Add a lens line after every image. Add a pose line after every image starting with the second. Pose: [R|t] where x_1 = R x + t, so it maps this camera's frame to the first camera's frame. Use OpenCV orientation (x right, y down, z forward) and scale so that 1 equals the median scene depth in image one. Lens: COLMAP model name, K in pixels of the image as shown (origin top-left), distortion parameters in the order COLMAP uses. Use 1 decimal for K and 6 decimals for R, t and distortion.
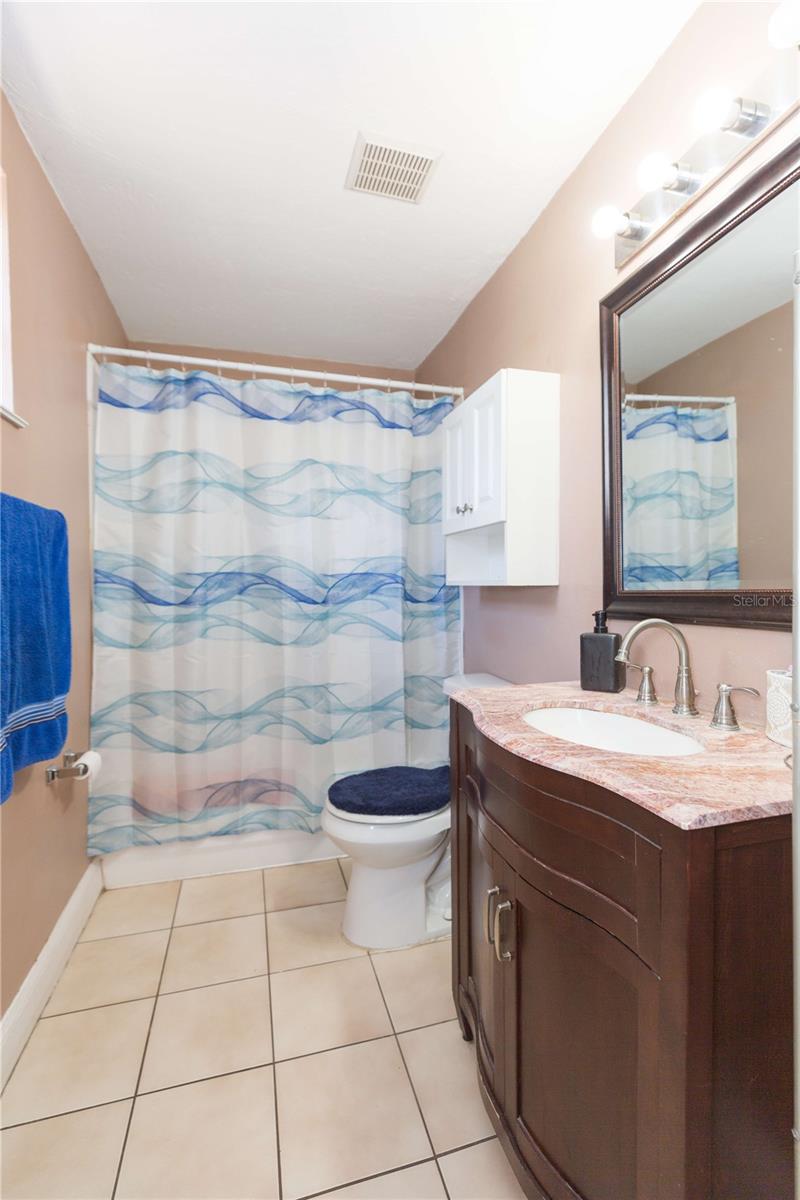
lens RADIAL K [[546.5, 0, 402.3], [0, 546.5, 594.6], [0, 0, 1]] dist [0.000989, 0.000166]
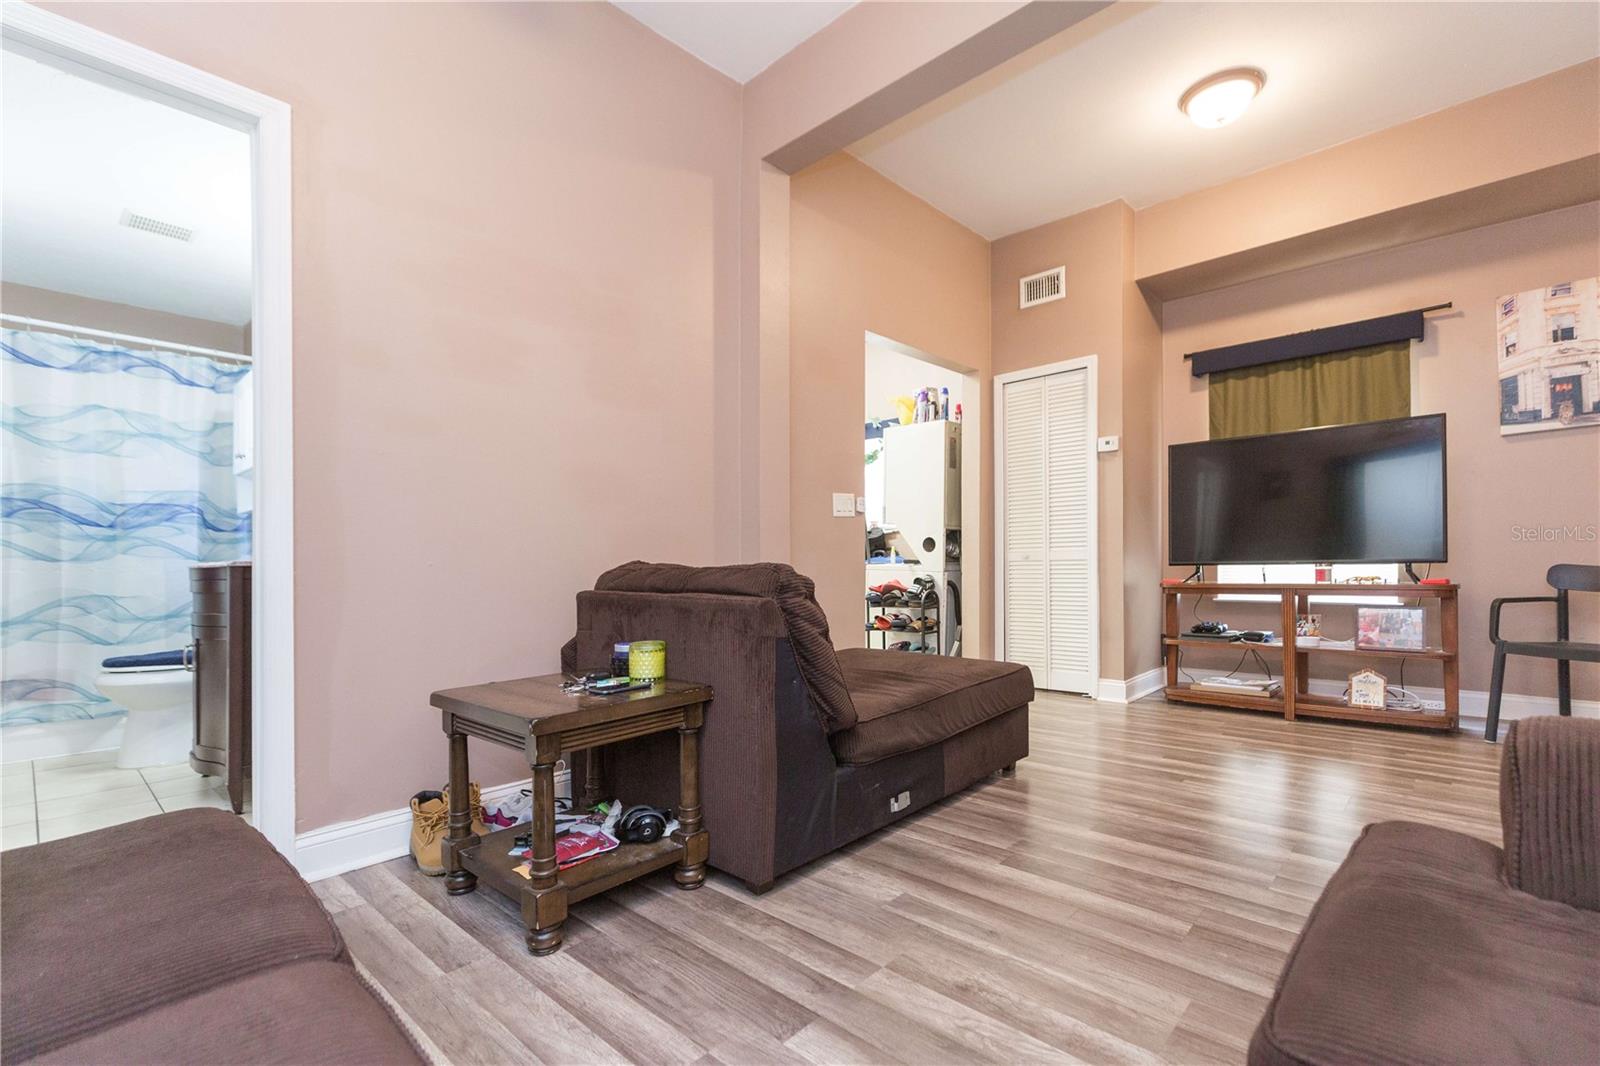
lens RADIAL K [[728.7, 0, 827.5], [0, 728.7, 556.2], [0, 0, 1]] dist [0.000989, 0.000166]
pose [[0.846951, 0.001957, 0.531667, 0.328453], [0.016411, 0.999421, -0.029822, 0.149857], [-0.531417, 0.033982, 0.846428, -1.144245]]
